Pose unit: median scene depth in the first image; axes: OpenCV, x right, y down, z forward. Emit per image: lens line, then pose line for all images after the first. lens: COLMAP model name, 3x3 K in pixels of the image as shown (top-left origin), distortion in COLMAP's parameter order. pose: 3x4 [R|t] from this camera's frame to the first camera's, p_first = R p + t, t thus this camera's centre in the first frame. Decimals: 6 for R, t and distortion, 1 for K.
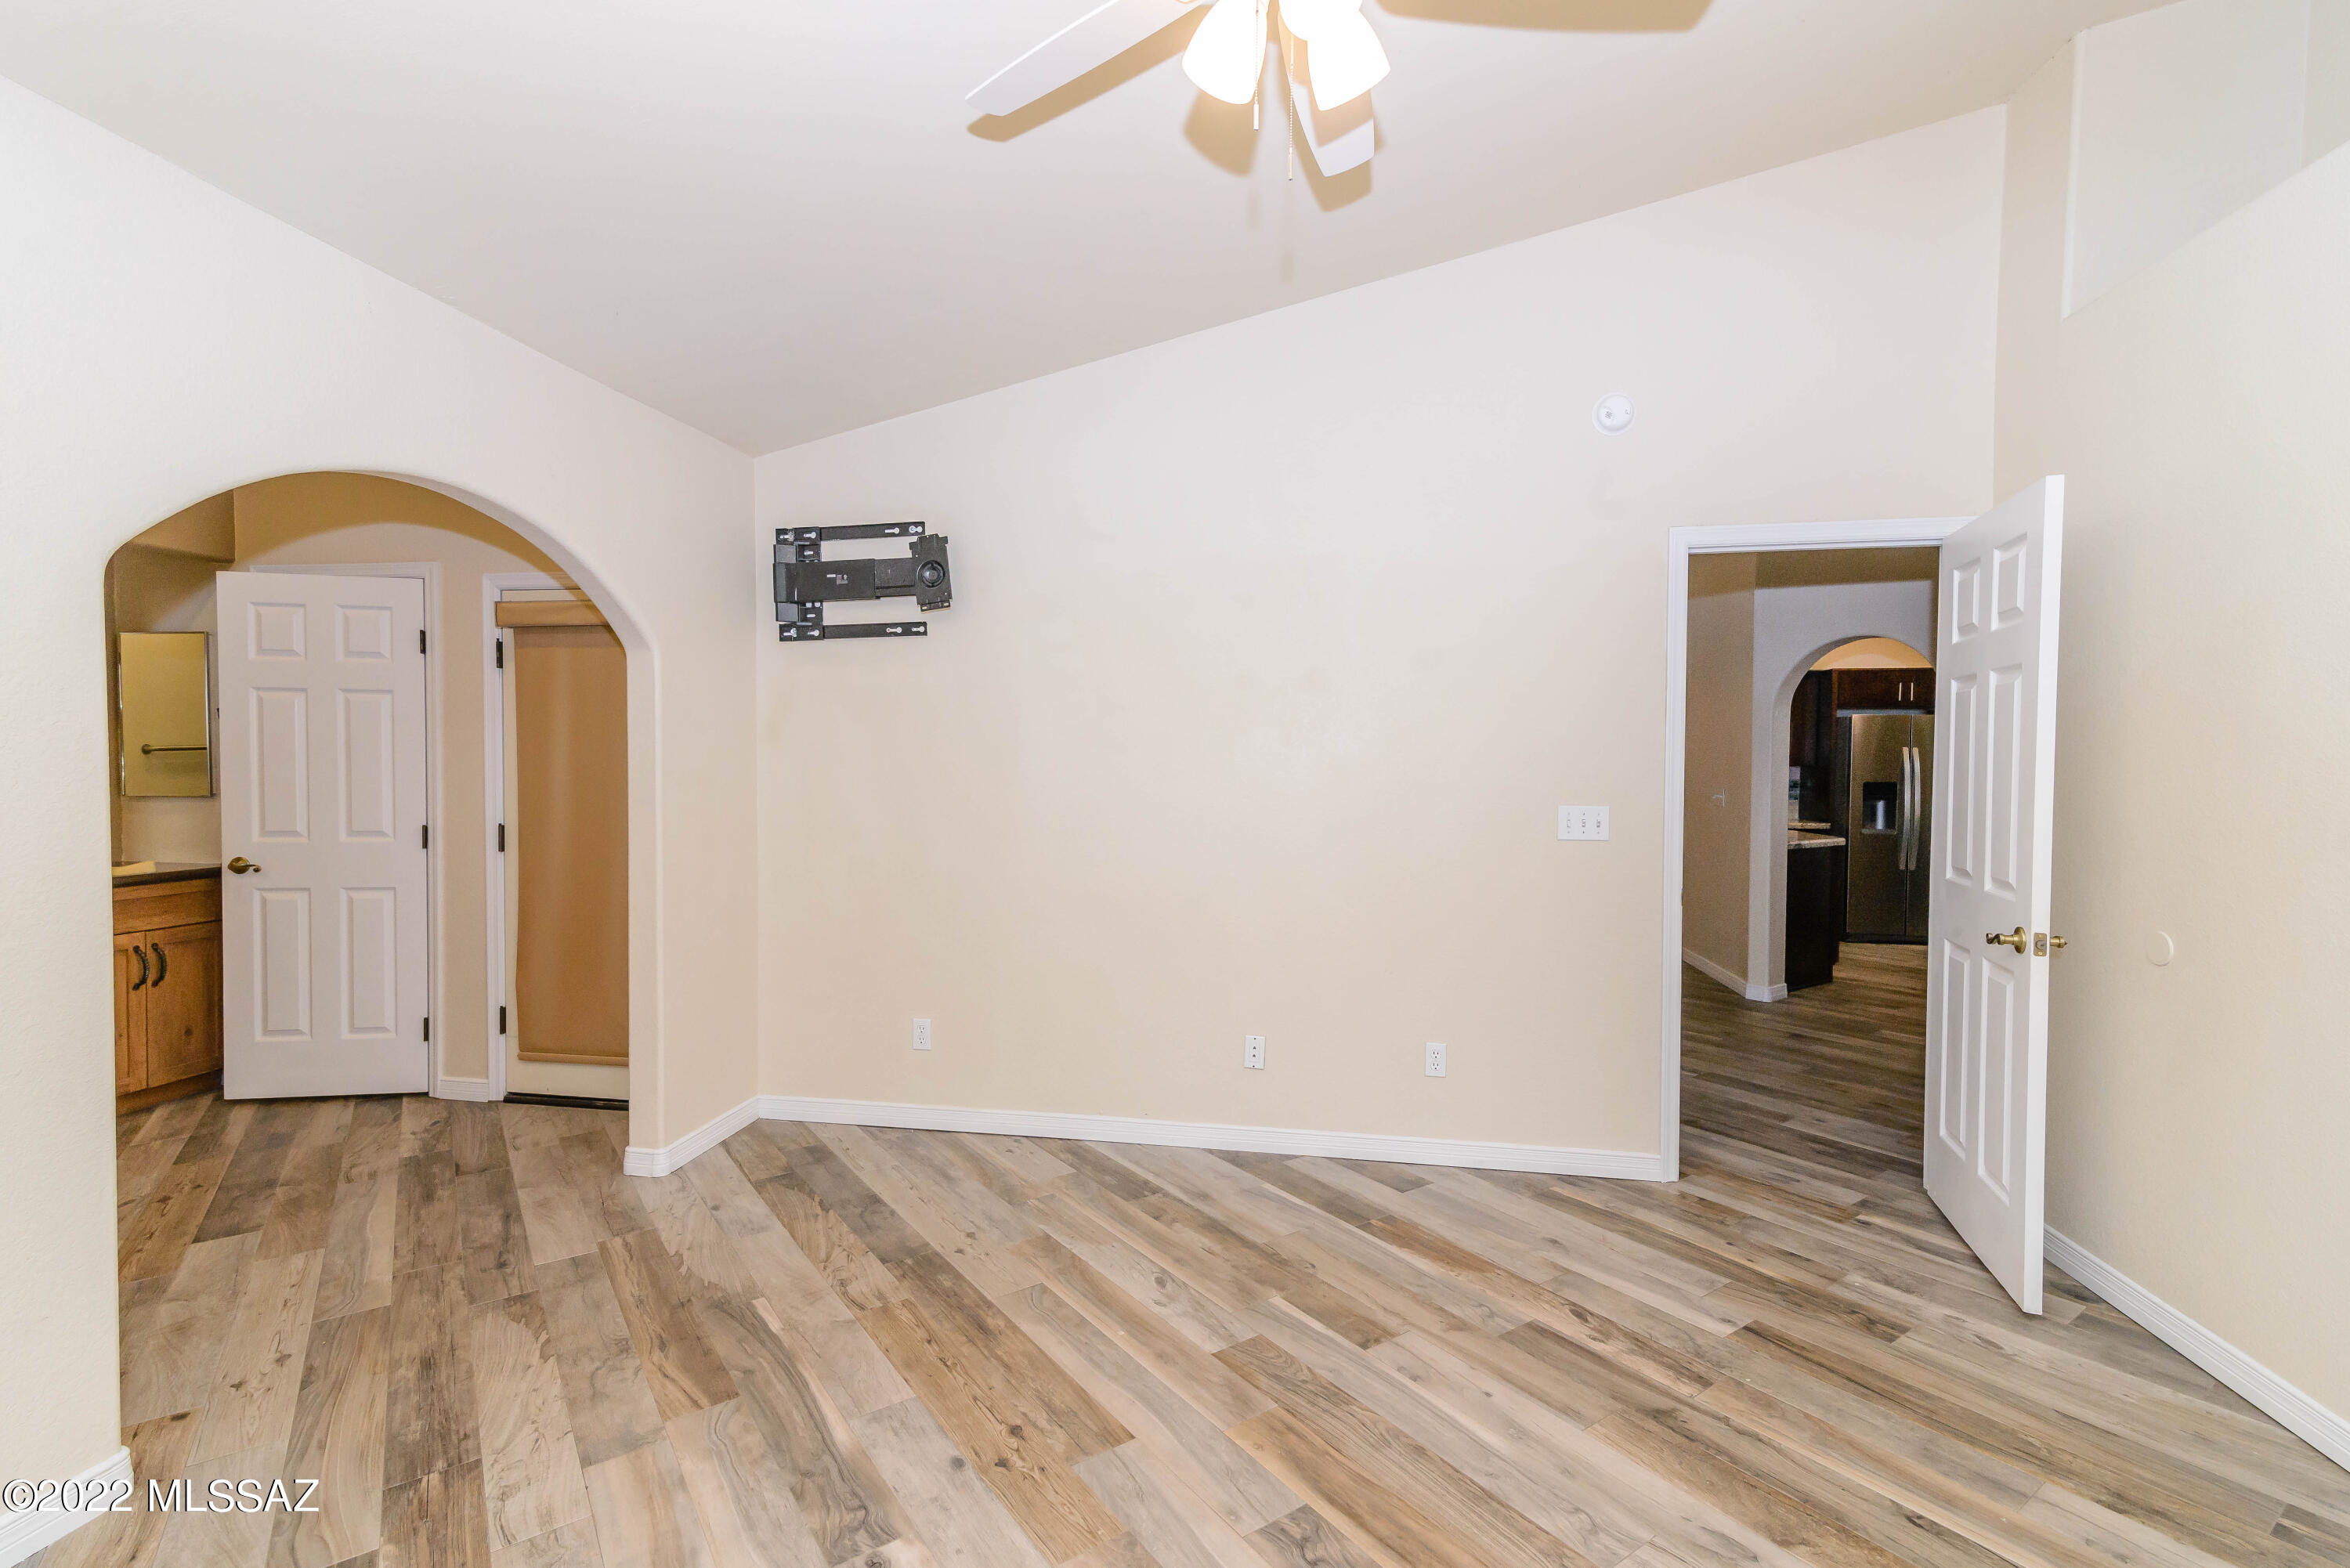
lens RADIAL K [[1058.0, 0, 1175.0], [0, 1058.0, 784.0], [0, 0, 1]] dist [0.014788, -0.000754]
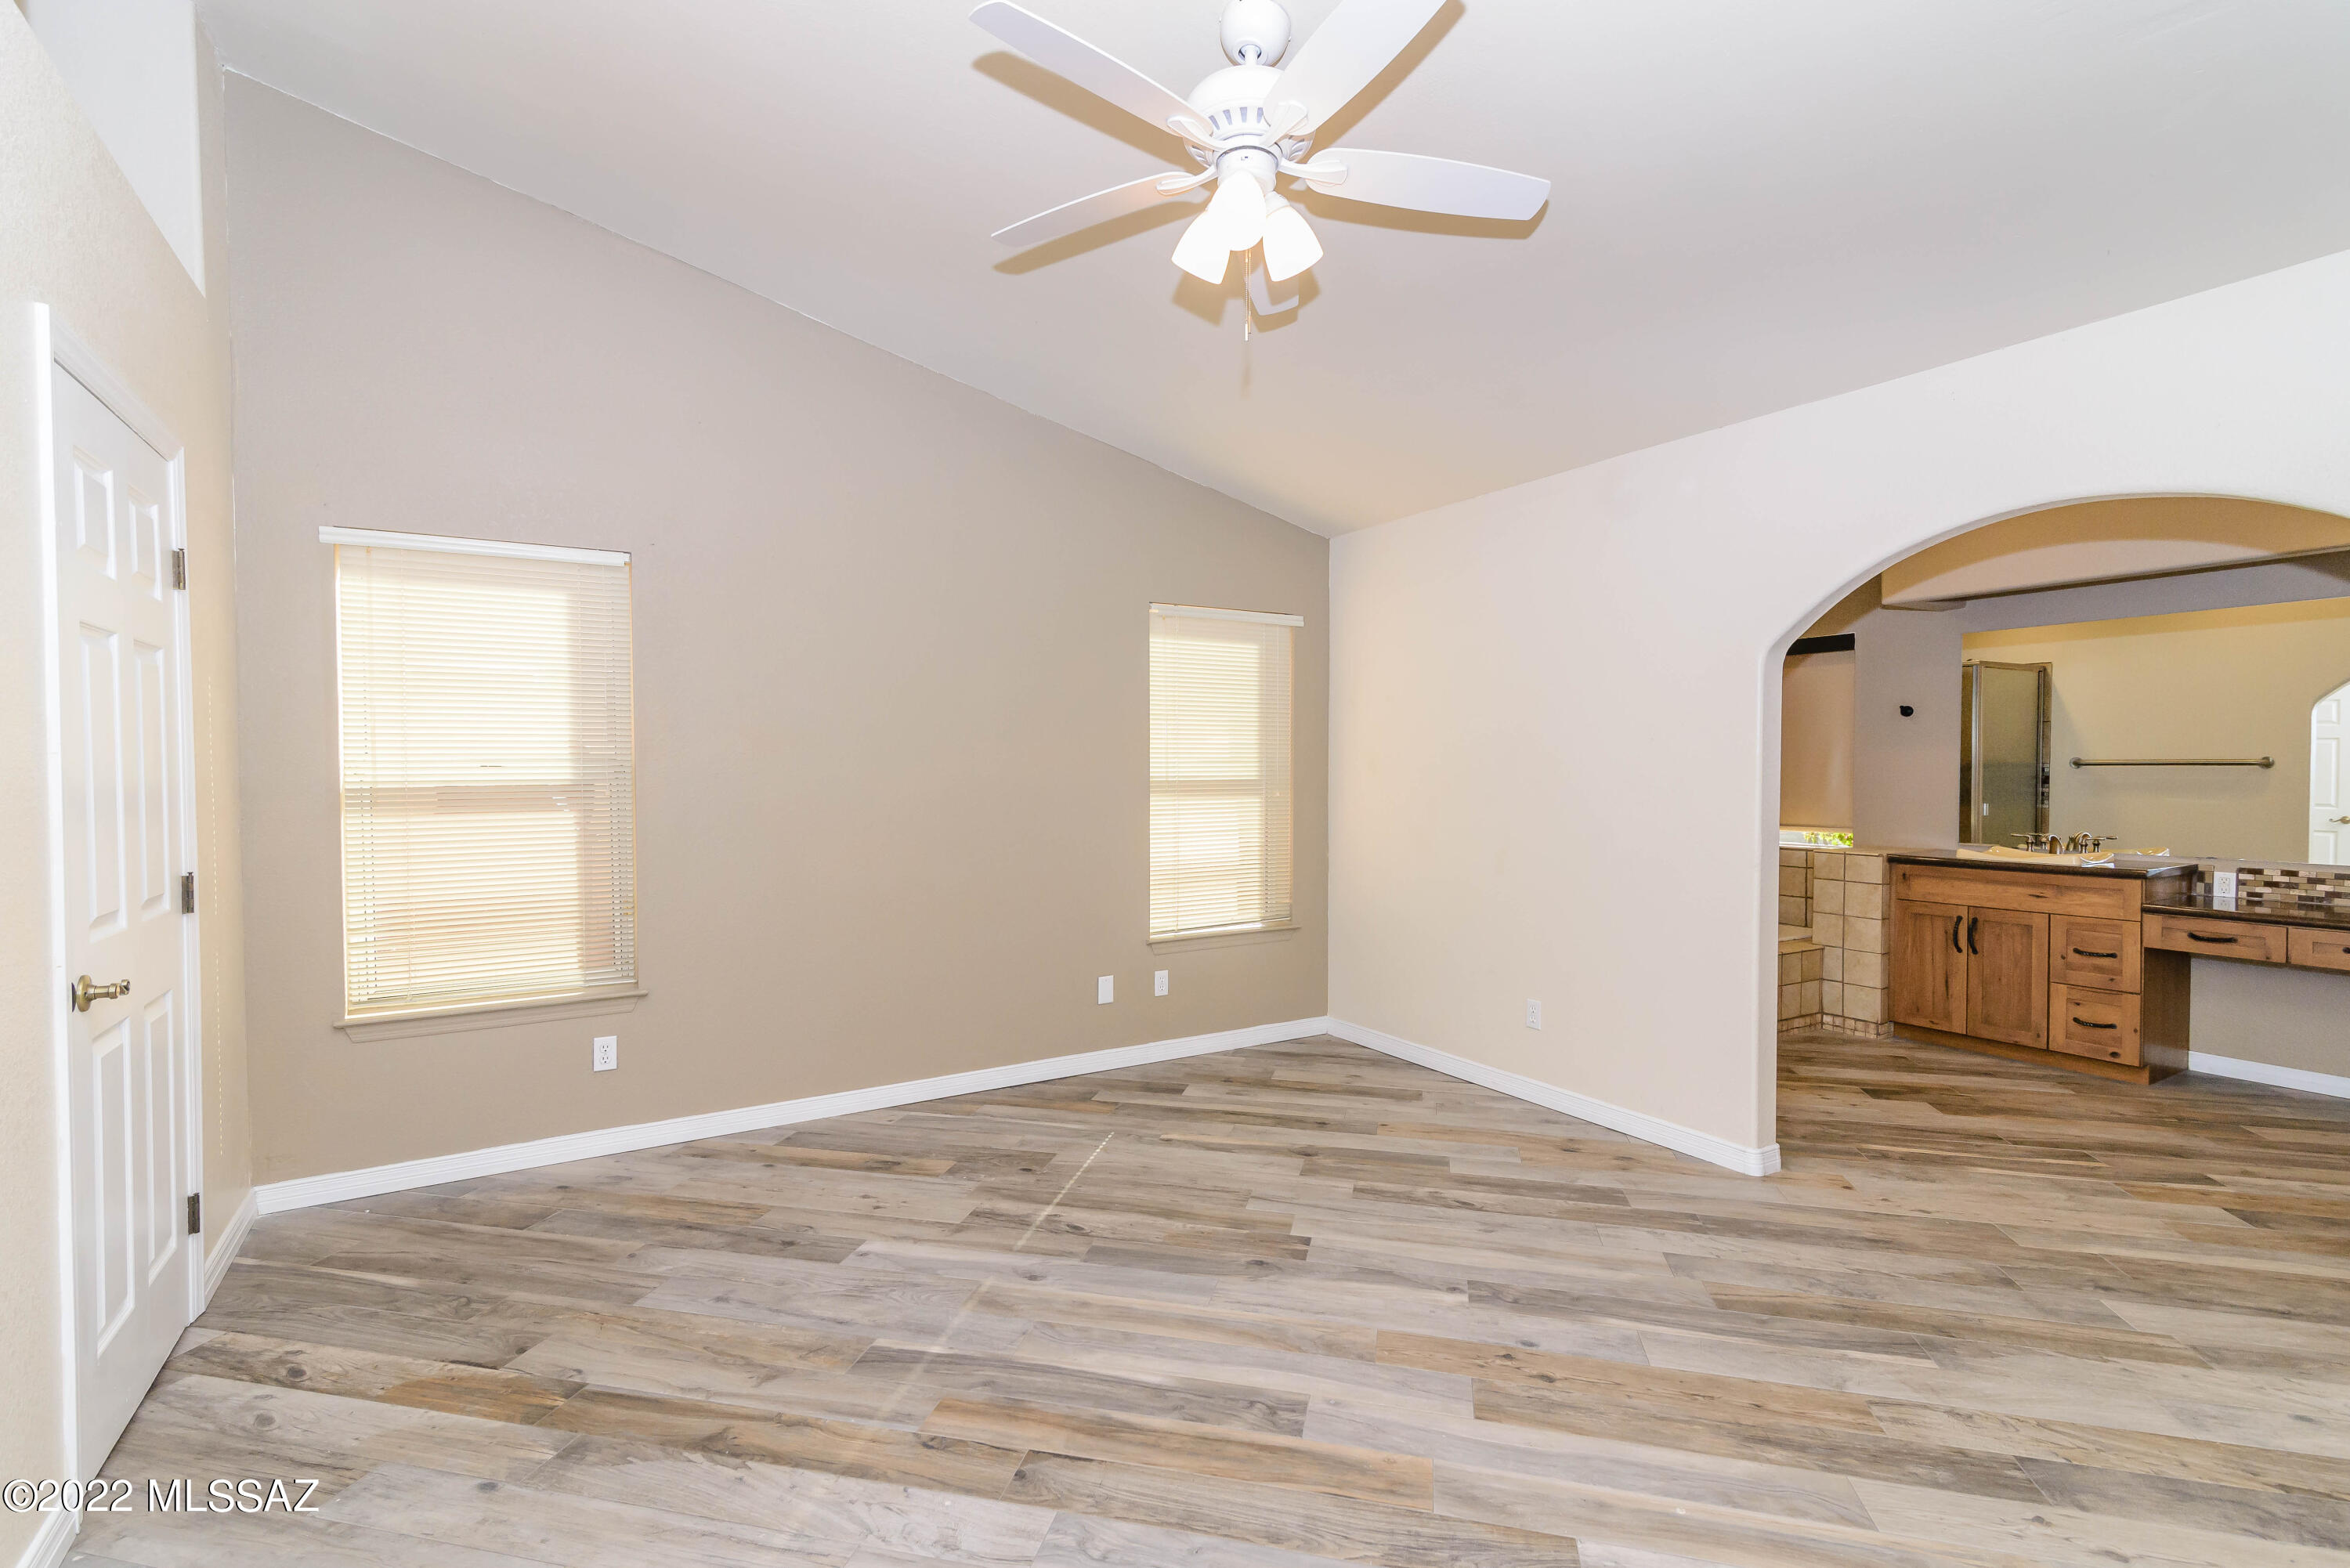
lens RADIAL K [[1069.9, 0, 1167.0], [0, 1069.9, 792.5], [0, 0, 1]] dist [0.016360, -0.001795]
pose [[-0.755440, 0.009245, -0.655153, 0.643863], [-0.018246, 0.999216, 0.035139, -0.013598], [0.654964, 0.038499, -0.754679, 1.171394]]
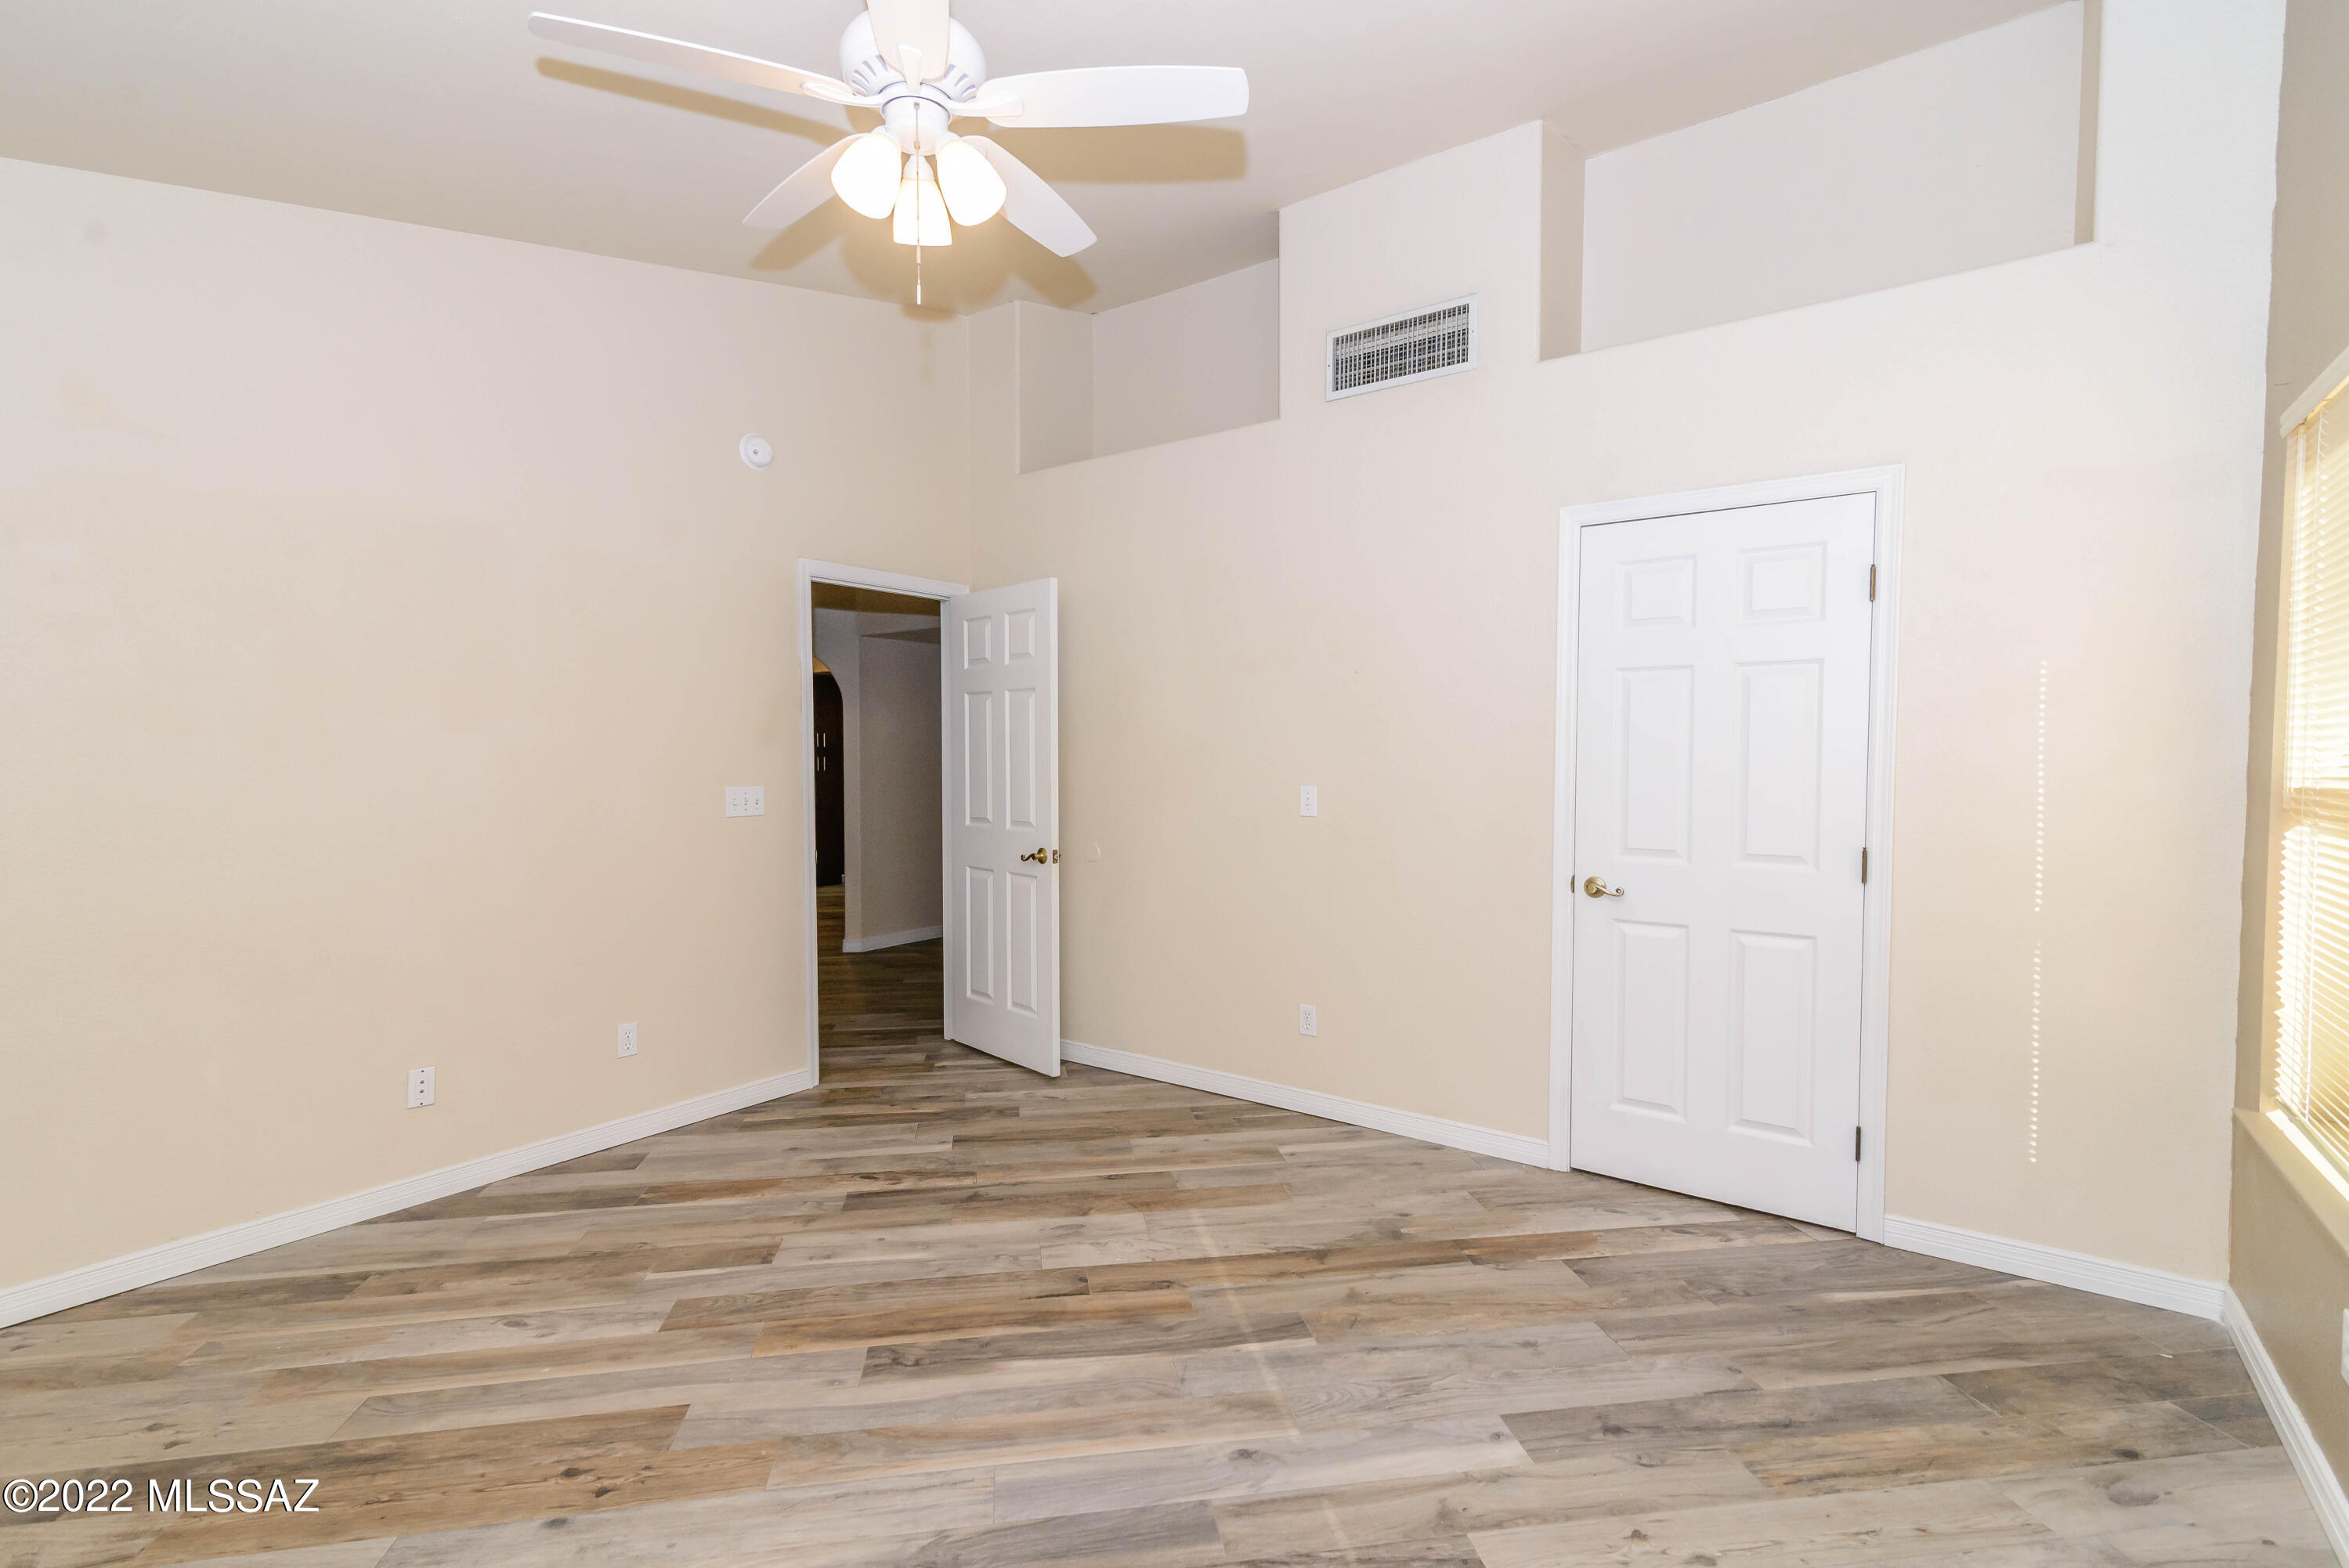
lens RADIAL K [[1069.5, 0, 1166.5], [0, 1069.5, 792.5], [0, 0, 1]] dist [0.016360, -0.001795]
pose [[0.445783, -0.040325, 0.894232, -0.555956], [0.023081, 0.999170, 0.033551, -0.001902], [-0.894843, 0.005683, 0.446344, 0.086945]]
